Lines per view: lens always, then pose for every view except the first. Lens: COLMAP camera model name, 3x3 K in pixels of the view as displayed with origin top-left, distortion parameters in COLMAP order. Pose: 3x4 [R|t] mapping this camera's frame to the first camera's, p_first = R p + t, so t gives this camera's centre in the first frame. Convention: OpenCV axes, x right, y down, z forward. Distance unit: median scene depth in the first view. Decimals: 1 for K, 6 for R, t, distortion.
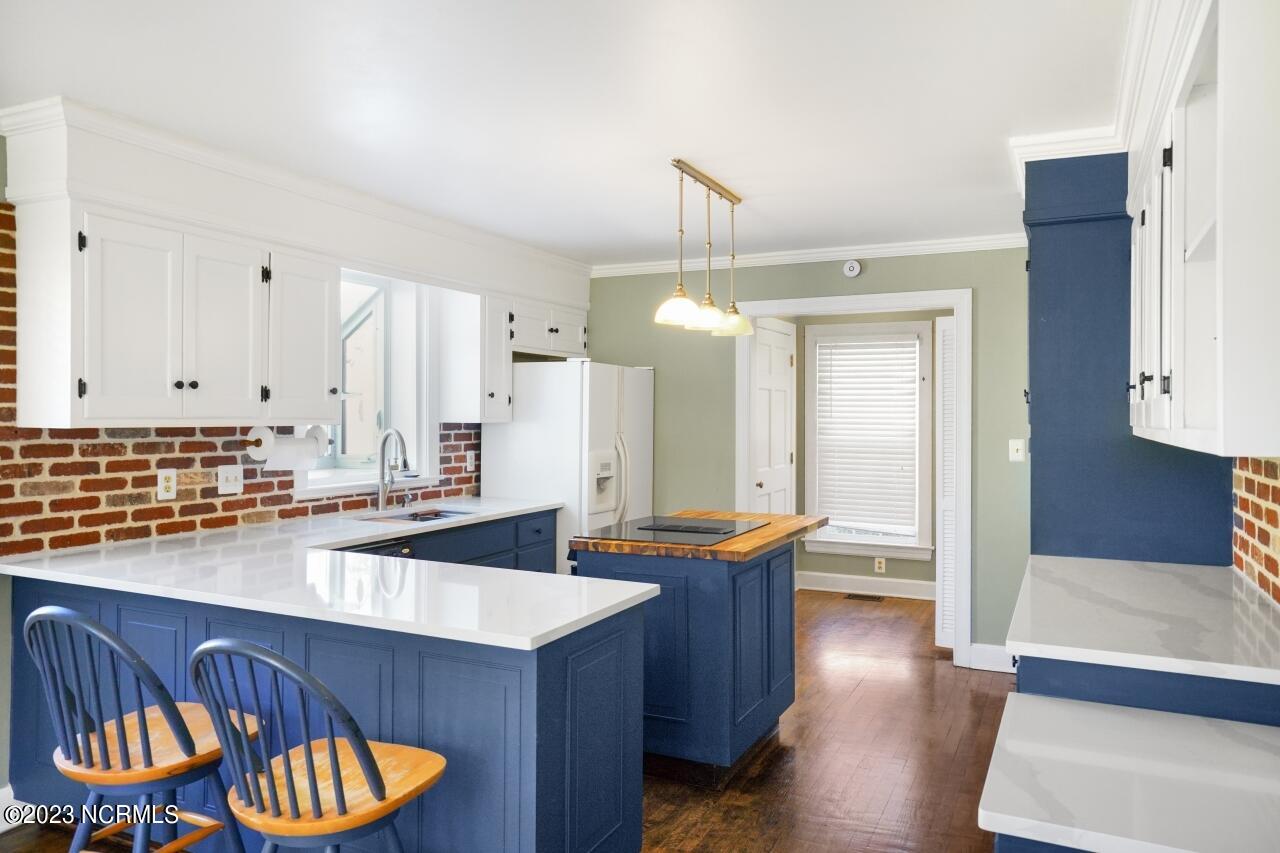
lens RADIAL K [[874.3, 0, 640.0], [0, 874.3, 426.5], [0, 0, 1]] dist [0.003929, 0.002199]
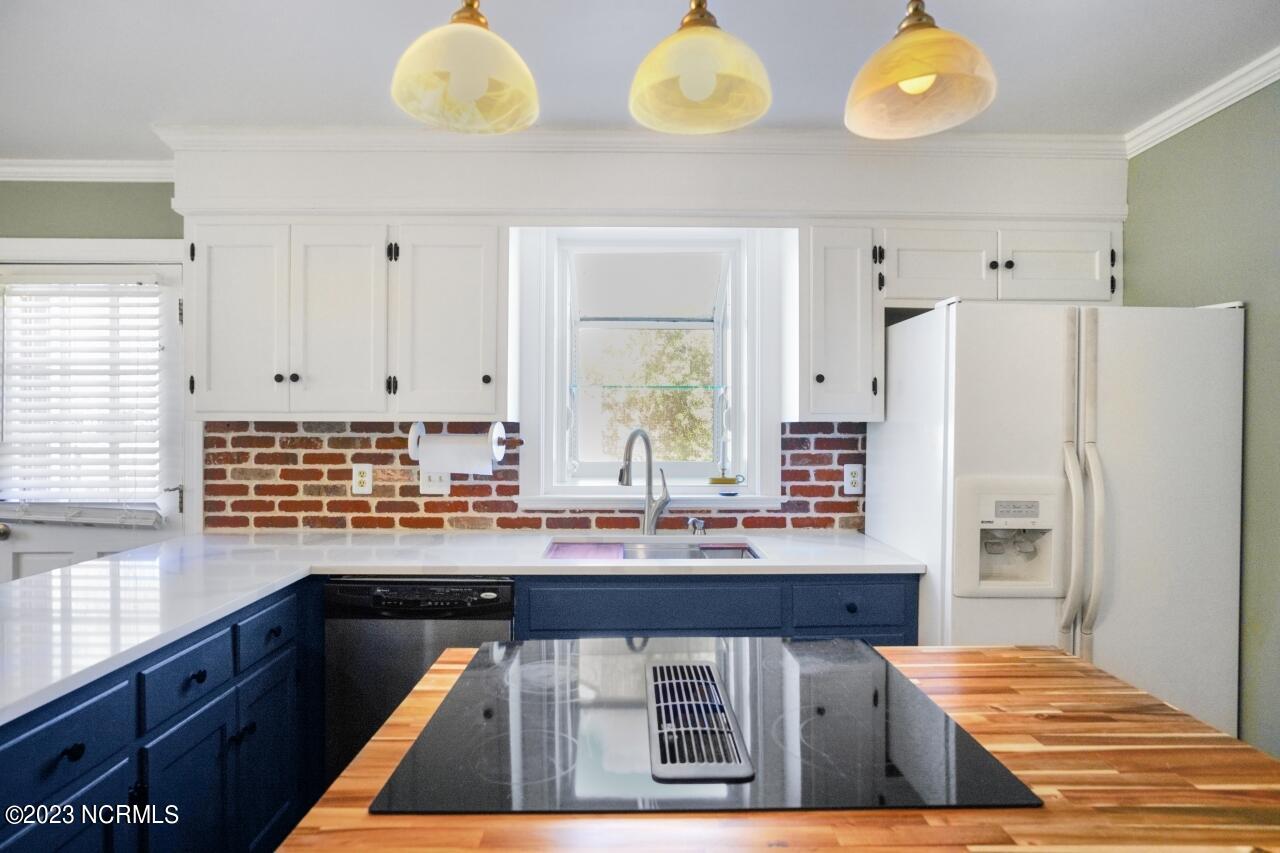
lens RADIAL K [[665.3, 0, 640.0], [0, 665.3, 426.5], [0, 0, 1]] dist [-0.059717, 0.039189]
pose [[0.451148, -0.001388, -0.892448, 0.285881], [-0.012597, 0.999889, -0.007923, 0.006812], [0.892360, 0.014816, 0.451080, 0.927434]]
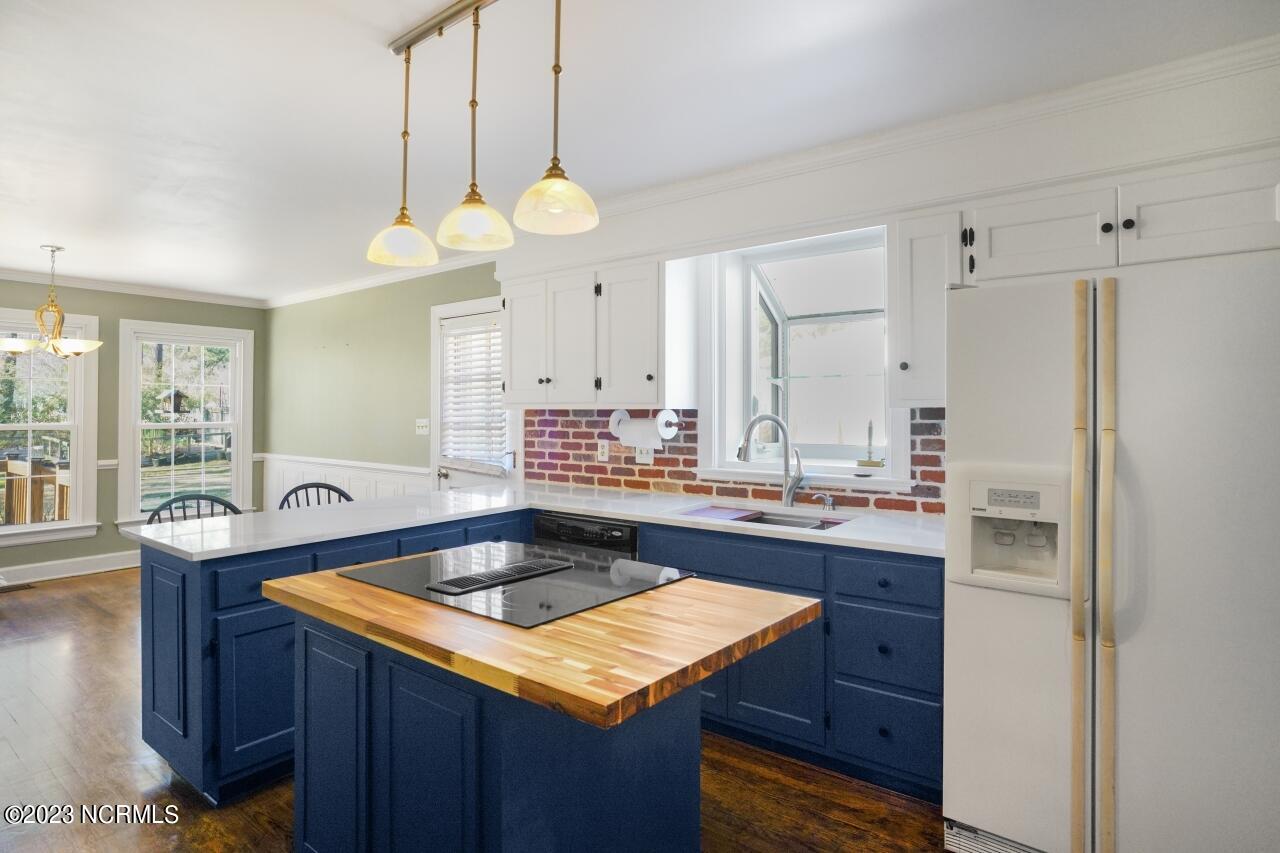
lens RADIAL K [[686.3, 0, 649.3], [0, 686.3, 410.0], [0, 0, 1]] dist [-0.066950, 0.045546]
pose [[-0.203050, -0.004812, -0.979156, 0.528160], [-0.012910, 0.999914, -0.002237, 0.001754], [0.979083, 0.012187, -0.203095, 1.279437]]
